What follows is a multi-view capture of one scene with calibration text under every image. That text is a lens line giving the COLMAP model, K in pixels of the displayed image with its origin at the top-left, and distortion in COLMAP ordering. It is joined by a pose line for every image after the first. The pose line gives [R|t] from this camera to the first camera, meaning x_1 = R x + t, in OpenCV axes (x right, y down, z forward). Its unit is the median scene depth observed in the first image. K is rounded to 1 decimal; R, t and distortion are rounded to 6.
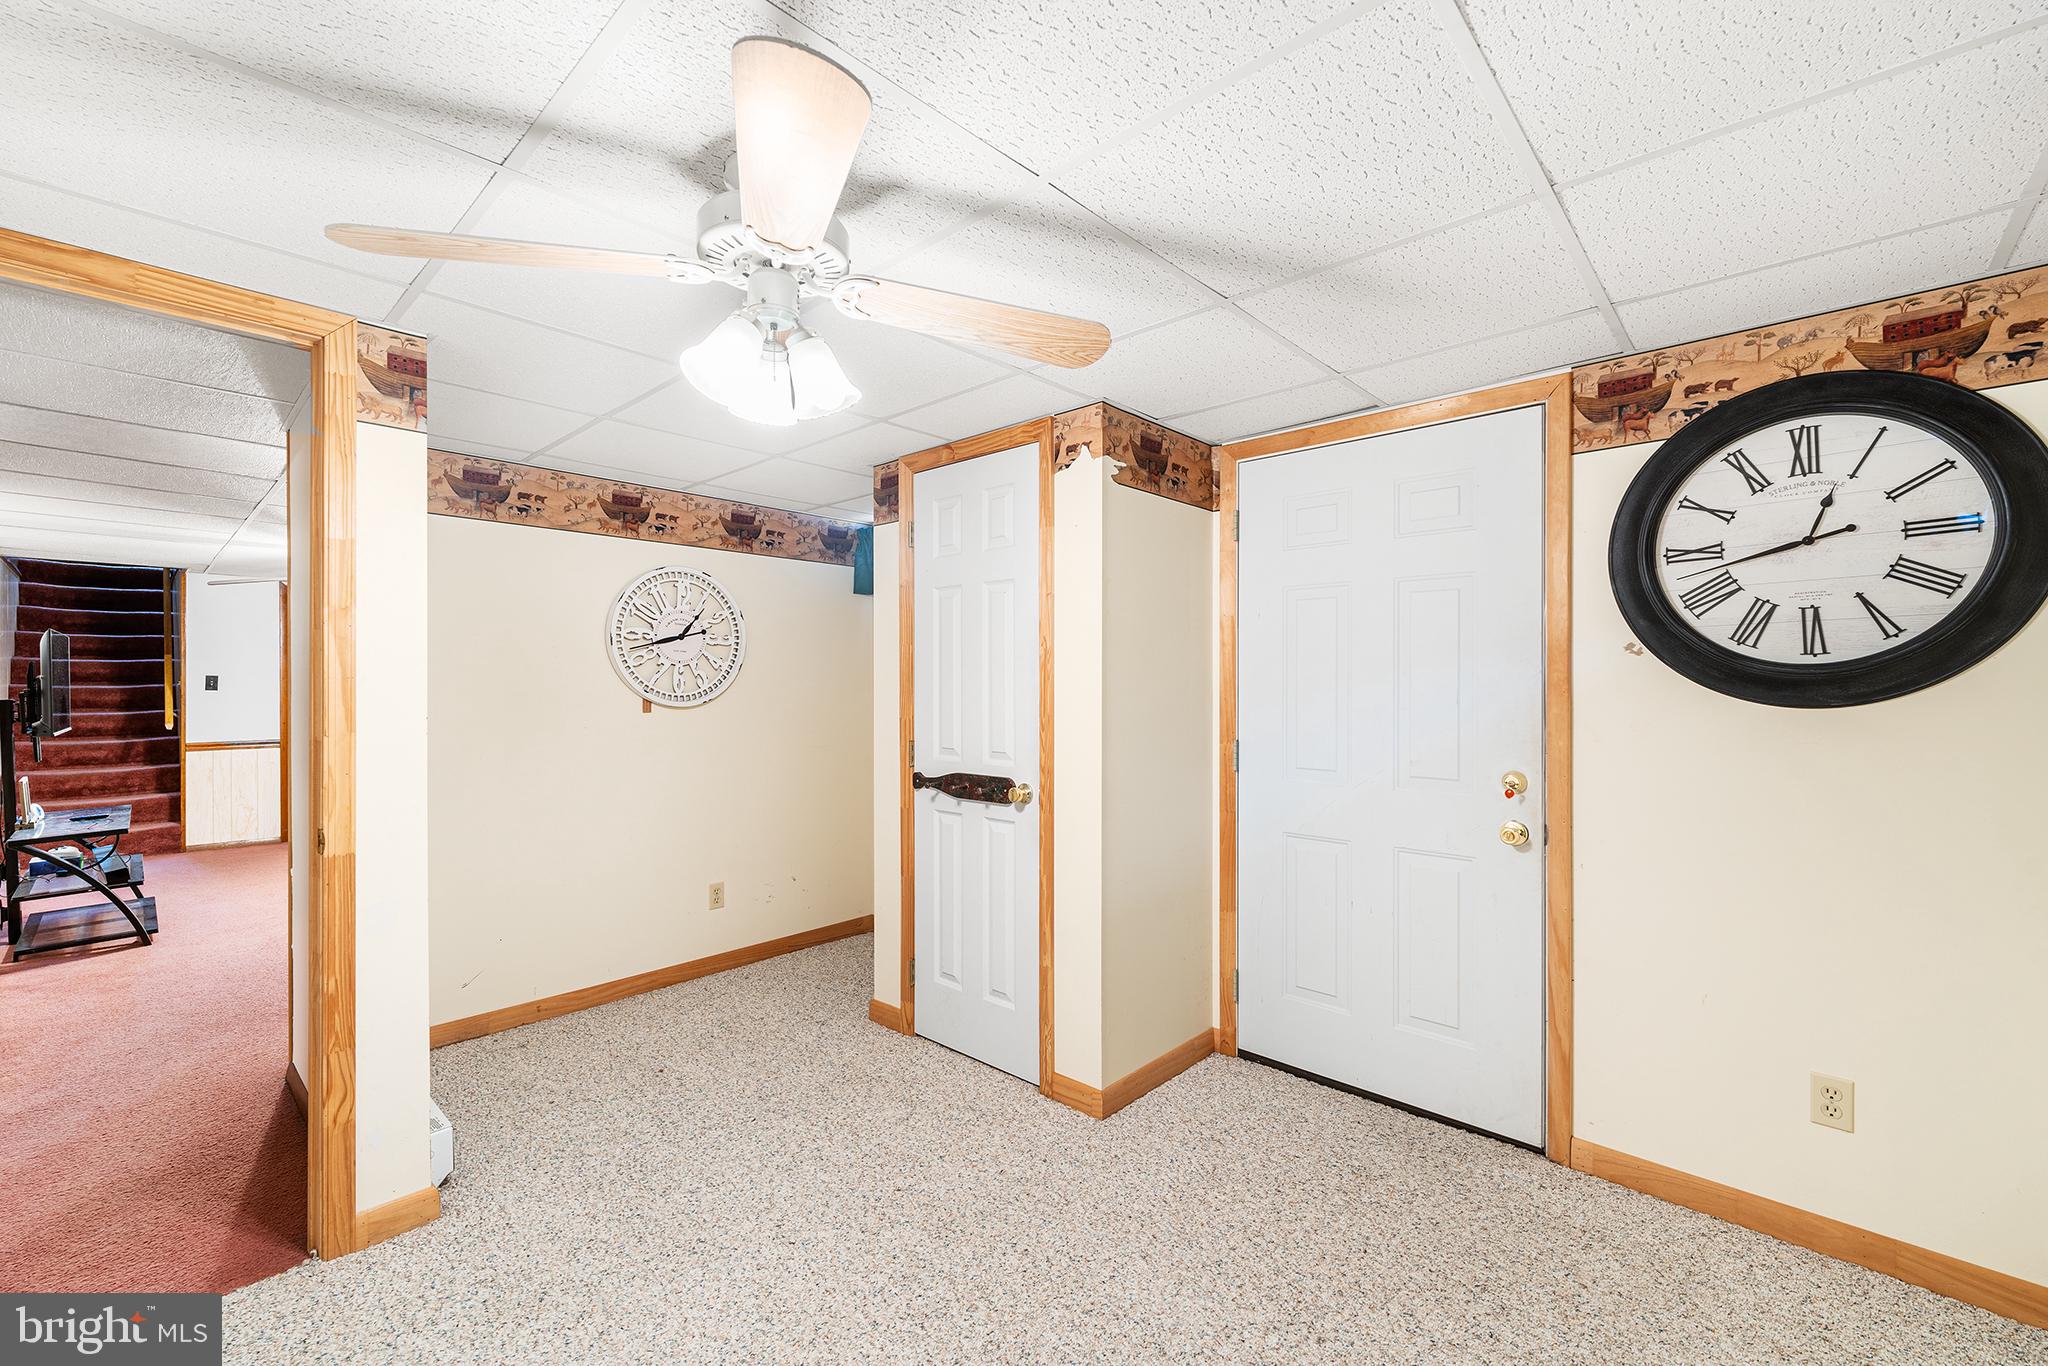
lens RADIAL K [[852.4, 0, 1015.0], [0, 852.4, 681.7], [0, 0, 1]] dist [-0.000119, -0.000015]
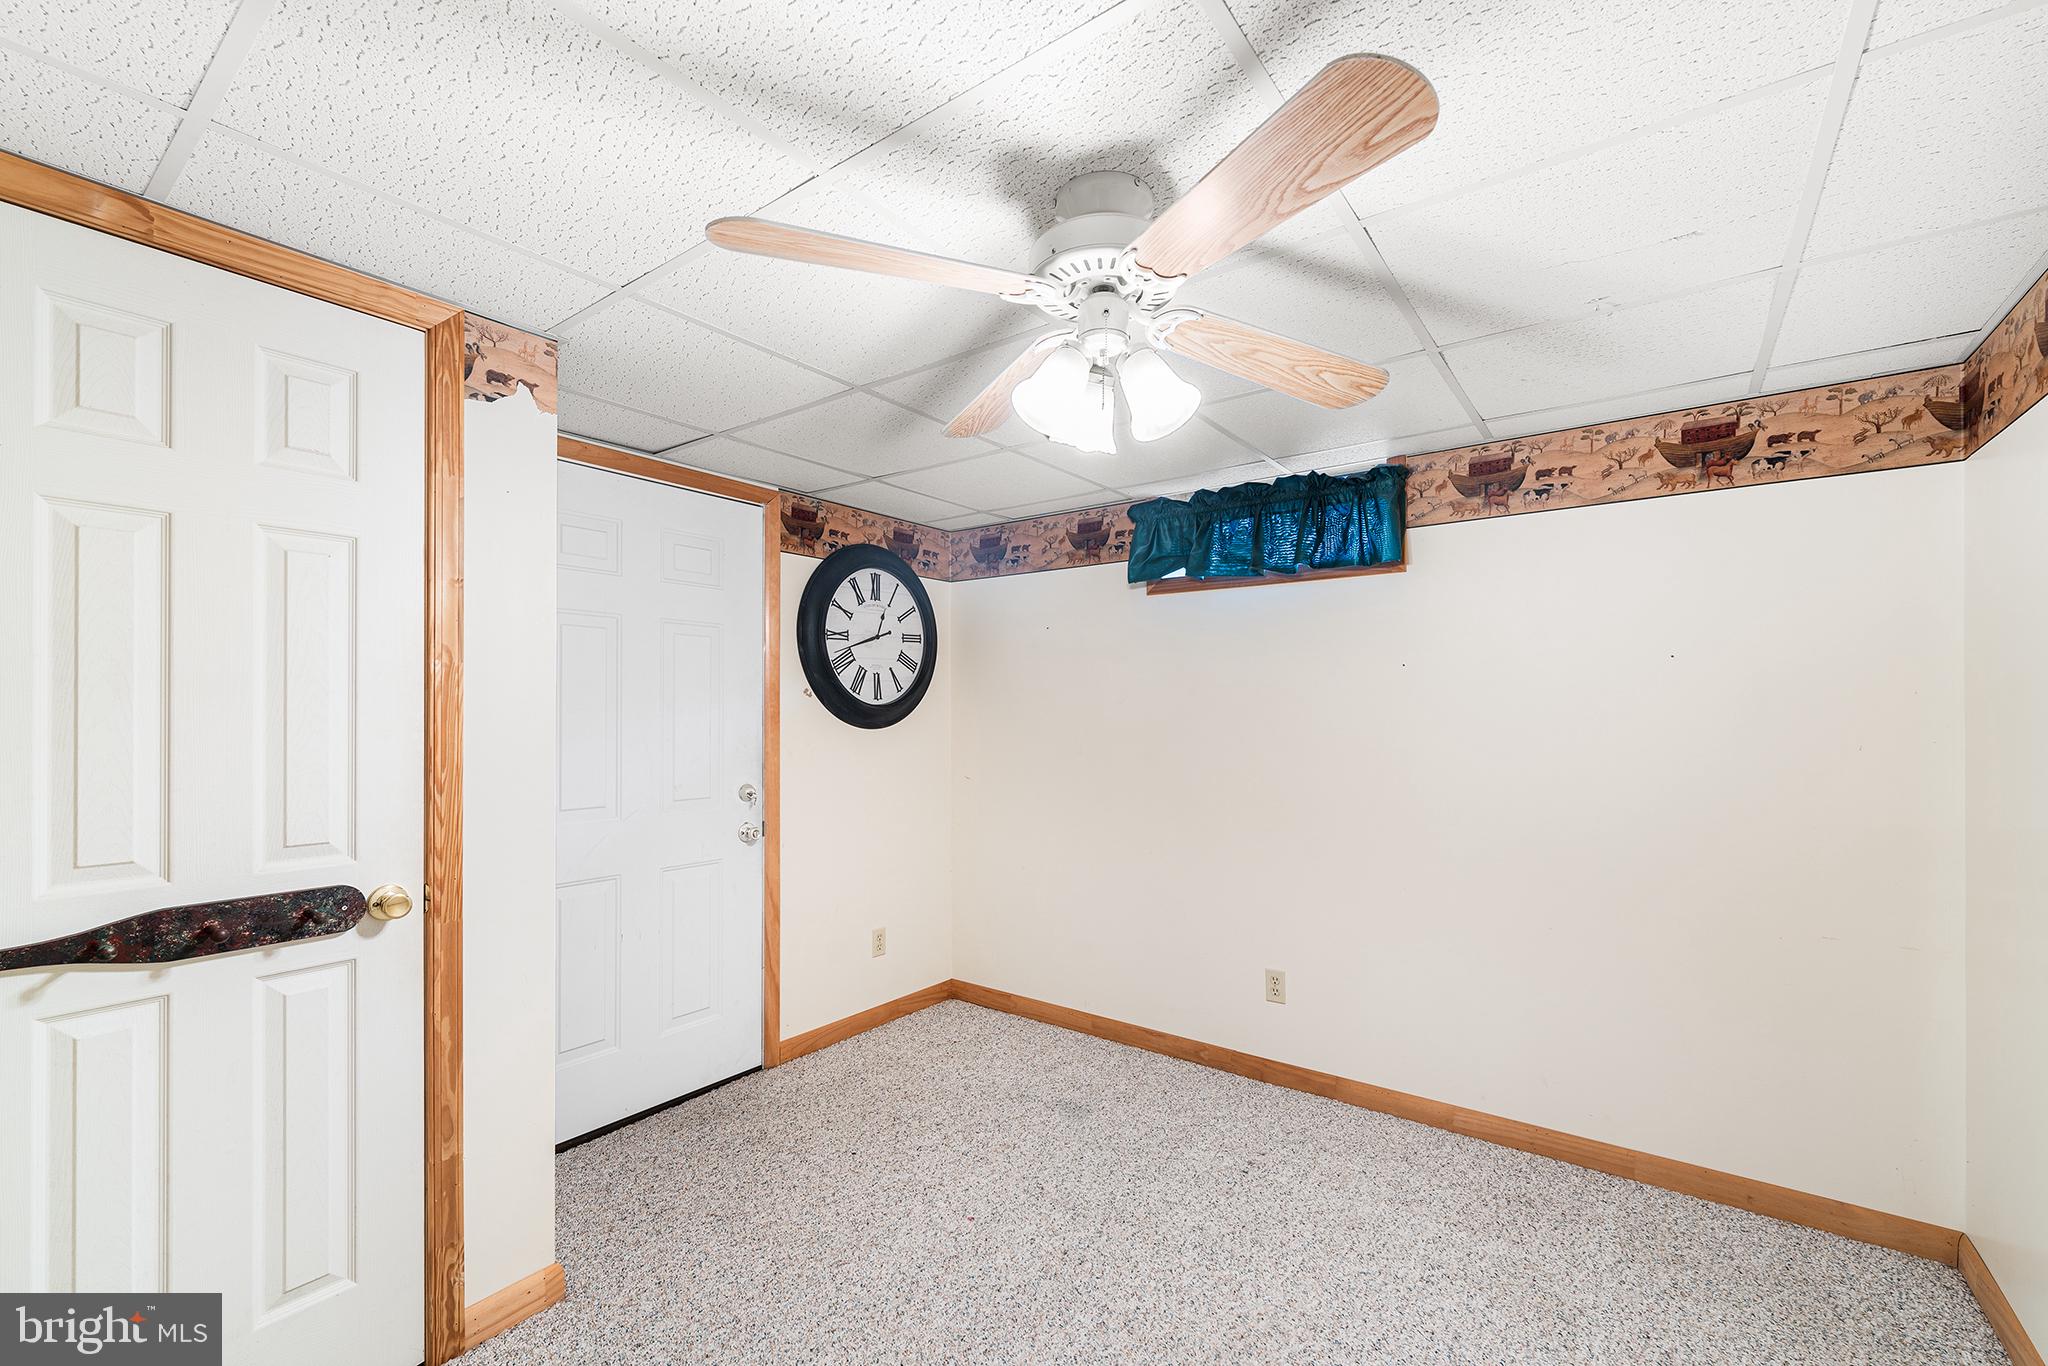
lens RADIAL K [[834.3, 0, 1053.3], [0, 834.3, 712.3], [0, 0, 1]] dist [-0.000264, -0.000108]
pose [[-0.131871, 0.001766, 0.991265, -0.777360], [0.001603, 0.999997, -0.001568, -0.000778], [-0.991266, 0.001382, -0.131873, 0.757785]]
